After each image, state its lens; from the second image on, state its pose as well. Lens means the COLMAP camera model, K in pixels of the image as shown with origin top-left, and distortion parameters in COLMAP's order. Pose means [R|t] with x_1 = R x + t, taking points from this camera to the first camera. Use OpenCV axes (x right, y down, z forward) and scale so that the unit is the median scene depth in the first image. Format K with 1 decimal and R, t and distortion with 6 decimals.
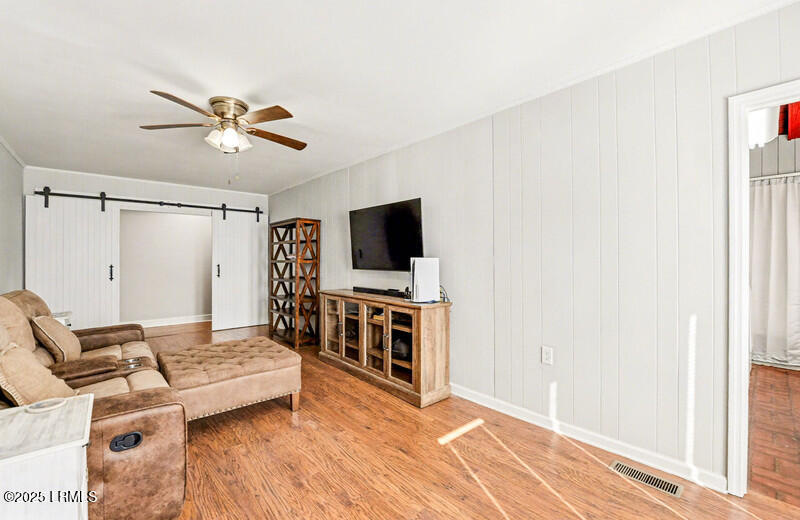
lens RADIAL K [[338.8, 0, 402.7], [0, 338.8, 260.1], [0, 0, 1]] dist [-0.001668, -0.000112]
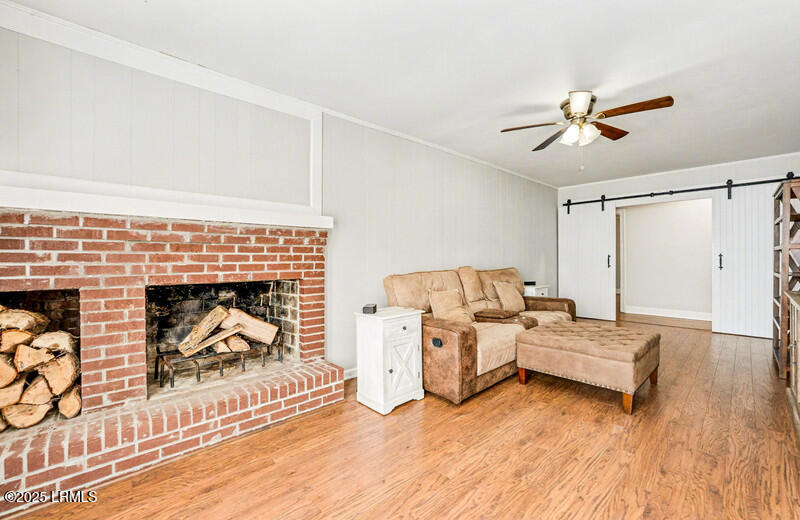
lens RADIAL K [[338.8, 0, 402.7], [0, 338.8, 260.1], [0, 0, 1]] dist [-0.001668, -0.000112]
pose [[0.041223, 0.009943, -0.999101, 0.573956], [0.004494, 0.999939, 0.010137, 0.034148], [0.999140, -0.004908, 0.041176, 0.407451]]
